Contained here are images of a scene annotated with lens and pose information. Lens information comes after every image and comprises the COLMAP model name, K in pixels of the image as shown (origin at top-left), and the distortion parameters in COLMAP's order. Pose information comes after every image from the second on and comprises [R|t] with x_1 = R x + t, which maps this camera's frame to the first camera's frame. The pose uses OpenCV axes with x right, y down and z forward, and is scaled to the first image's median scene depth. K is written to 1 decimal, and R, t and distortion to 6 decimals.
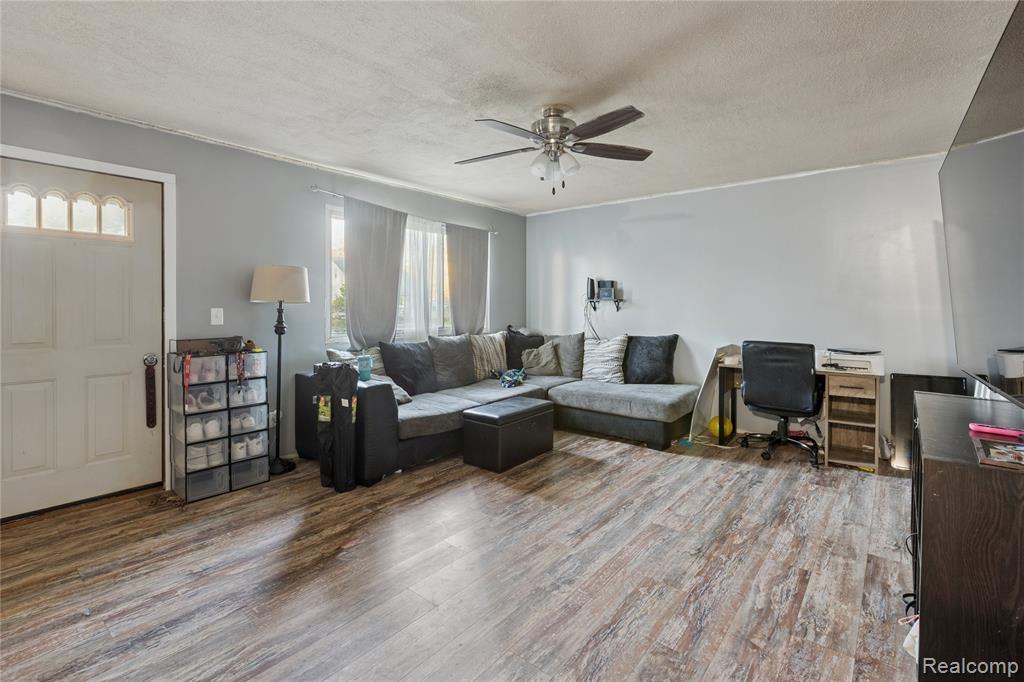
lens RADIAL K [[477.6, 0, 508.0], [0, 477.6, 297.0], [0, 0, 1]] dist [0.008024, 0.000023]
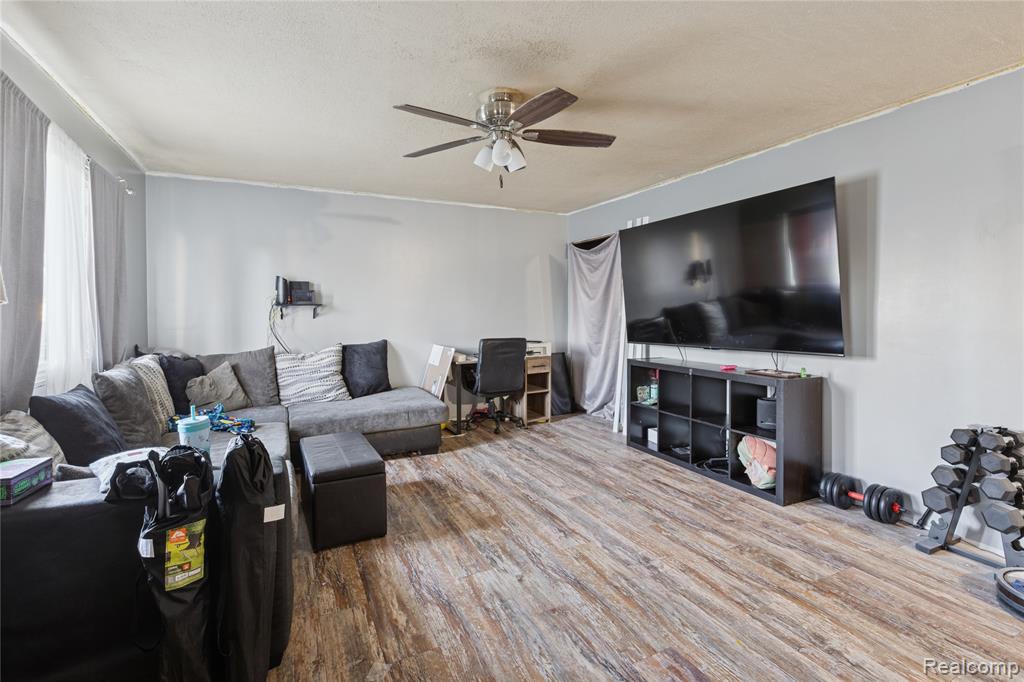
lens RADIAL K [[467.4, 0, 511.2], [0, 467.4, 309.4], [0, 0, 1]] dist [0.000918, 0.000241]
pose [[0.402212, -0.005026, 0.915533, -0.648209], [-0.006194, 0.999947, 0.008210, 0.008718], [-0.915525, -0.008973, 0.402160, 0.567958]]
